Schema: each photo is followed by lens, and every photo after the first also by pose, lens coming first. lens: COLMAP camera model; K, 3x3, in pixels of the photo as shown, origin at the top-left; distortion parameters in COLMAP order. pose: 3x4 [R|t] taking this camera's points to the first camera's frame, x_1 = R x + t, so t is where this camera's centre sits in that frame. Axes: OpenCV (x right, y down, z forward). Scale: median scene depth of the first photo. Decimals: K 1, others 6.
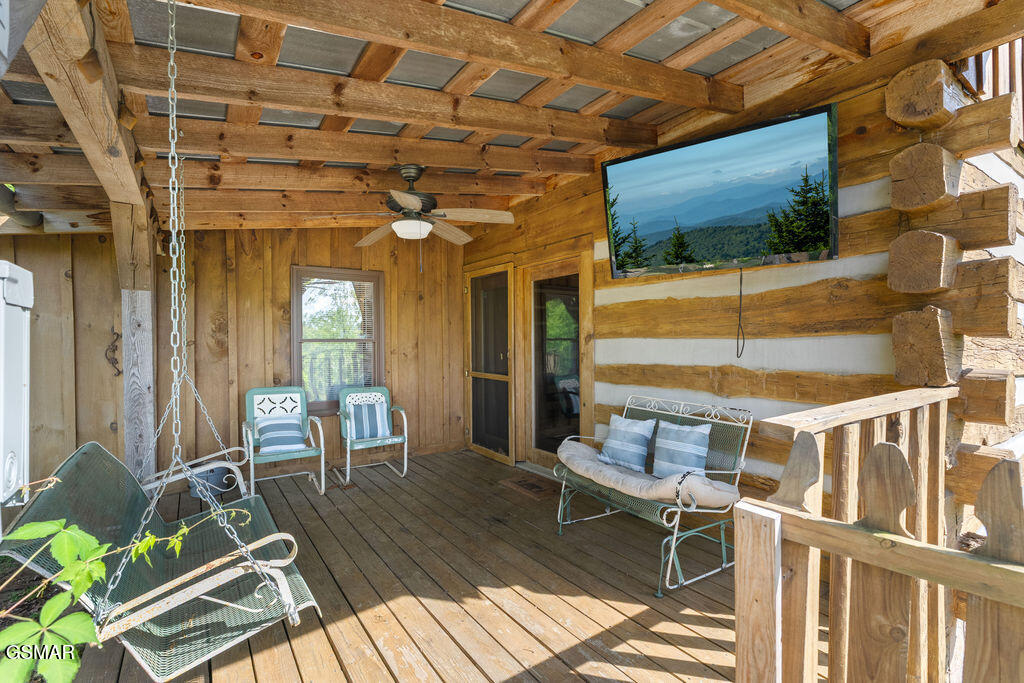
lens RADIAL K [[466.3, 0, 513.4], [0, 466.3, 342.7], [0, 0, 1]] dist [-0.000477, 0.000037]
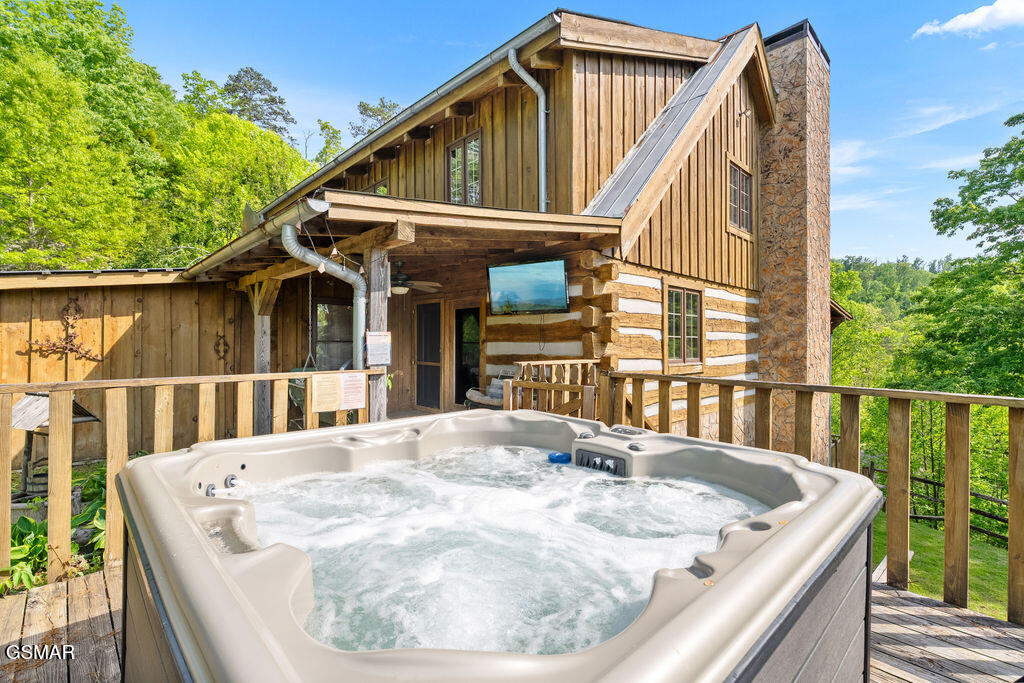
lens RADIAL K [[466.3, 0, 507.2], [0, 466.3, 339.1], [0, 0, 1]] dist [-0.000477, 0.000037]
pose [[0.987454, 0.014117, 0.157275, -0.045012], [-0.011372, 0.999767, -0.018338, 0.013291], [-0.157497, 0.016319, 0.987385, -0.908966]]
